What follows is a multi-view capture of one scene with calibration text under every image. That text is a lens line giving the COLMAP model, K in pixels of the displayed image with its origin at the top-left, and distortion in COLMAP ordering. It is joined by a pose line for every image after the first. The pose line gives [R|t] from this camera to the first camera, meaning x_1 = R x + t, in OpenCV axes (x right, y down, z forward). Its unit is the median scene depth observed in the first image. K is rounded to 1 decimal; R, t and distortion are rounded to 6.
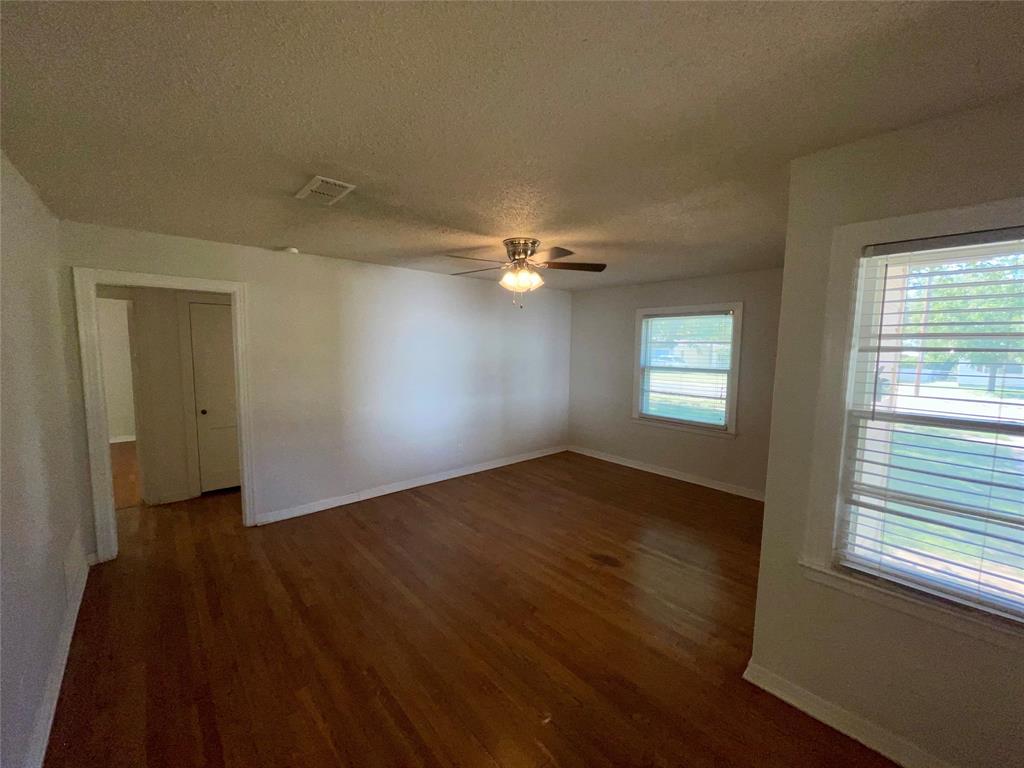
lens RADIAL K [[409.8, 0, 512.0], [0, 409.8, 384.0], [0, 0, 1]] dist [0.000064, 0.000045]
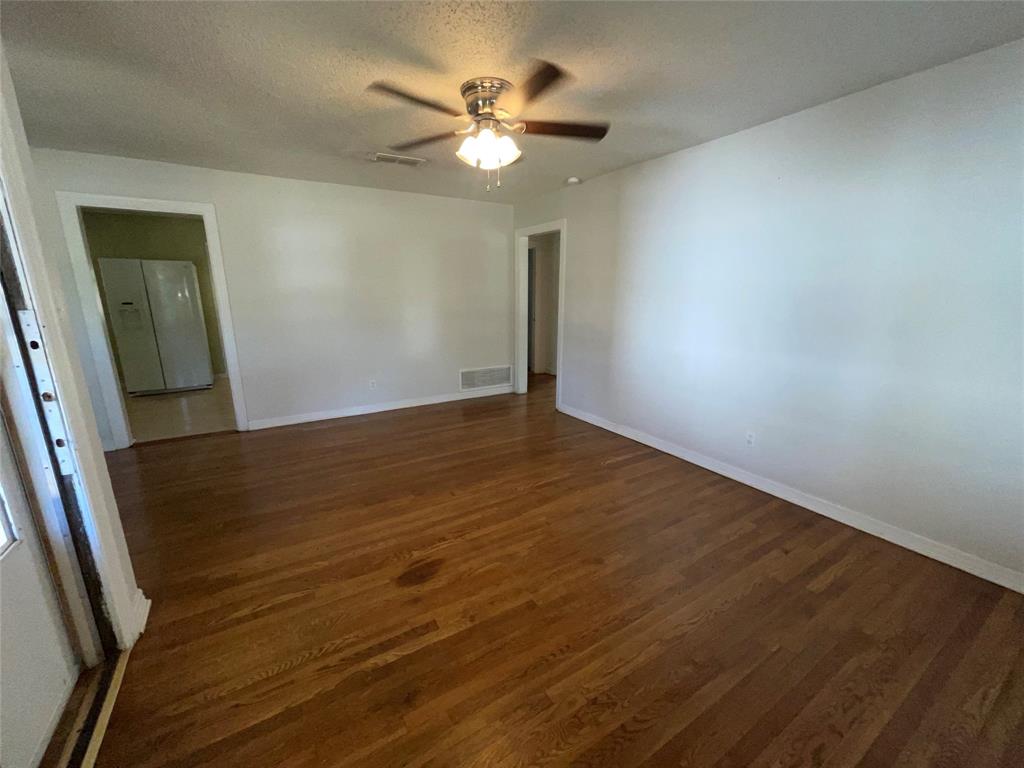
lens RADIAL K [[409.8, 0, 512.0], [0, 409.8, 384.0], [0, 0, 1]] dist [0.000064, 0.000045]
pose [[-0.172251, 0.206824, -0.963096, 0.622893], [-0.096369, 0.969481, 0.225431, -0.021270], [0.980328, 0.131643, -0.147062, 0.963919]]
